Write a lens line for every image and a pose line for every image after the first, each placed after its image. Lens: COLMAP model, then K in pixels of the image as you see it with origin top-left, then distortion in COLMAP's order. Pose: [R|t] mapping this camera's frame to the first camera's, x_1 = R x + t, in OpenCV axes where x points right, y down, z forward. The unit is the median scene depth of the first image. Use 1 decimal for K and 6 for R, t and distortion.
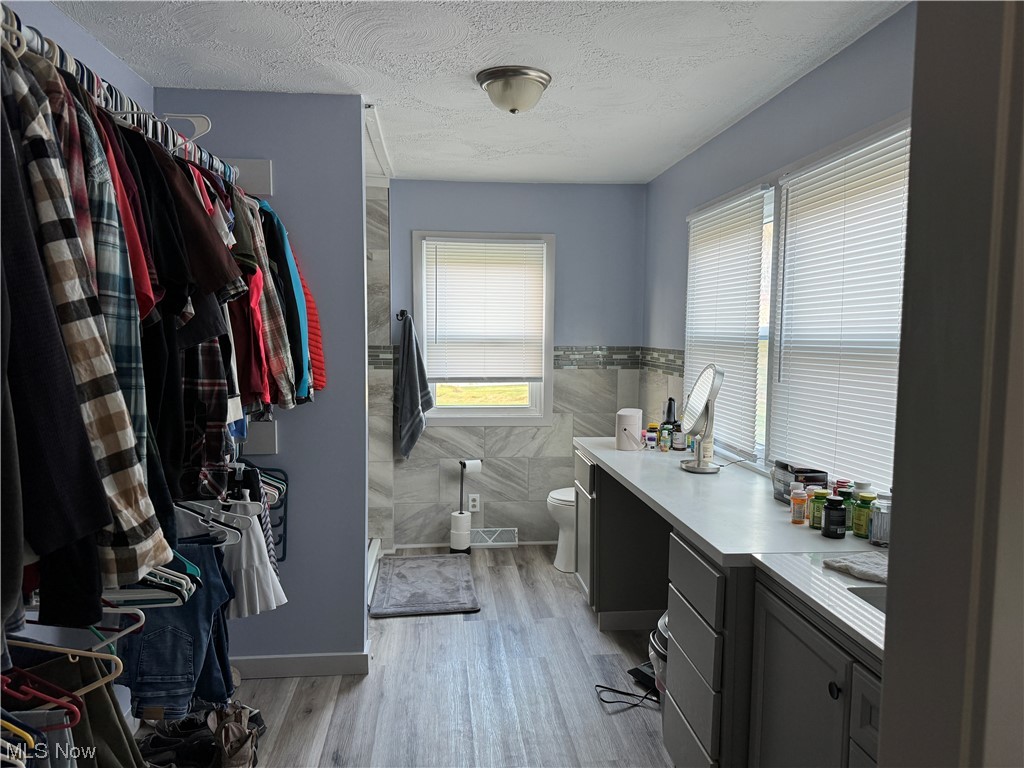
lens RADIAL K [[717.3, 0, 508.7], [0, 717.3, 390.1], [0, 0, 1]] dist [0.035386, -0.045060]
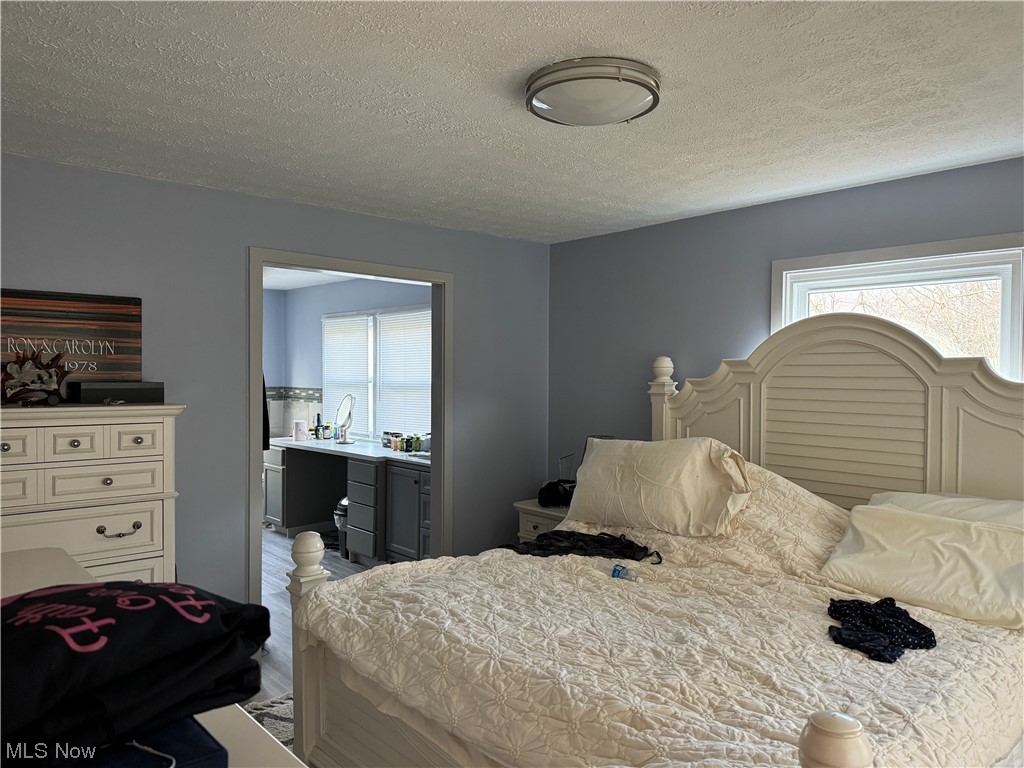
lens RADIAL K [[717.3, 0, 508.7], [0, 717.3, 390.1], [0, 0, 1]] dist [0.035386, -0.045060]
pose [[0.811760, -0.029594, 0.583241, -0.599140], [0.060536, 0.997599, -0.033636, 0.055521], [-0.580845, 0.062612, 0.811603, -1.056424]]
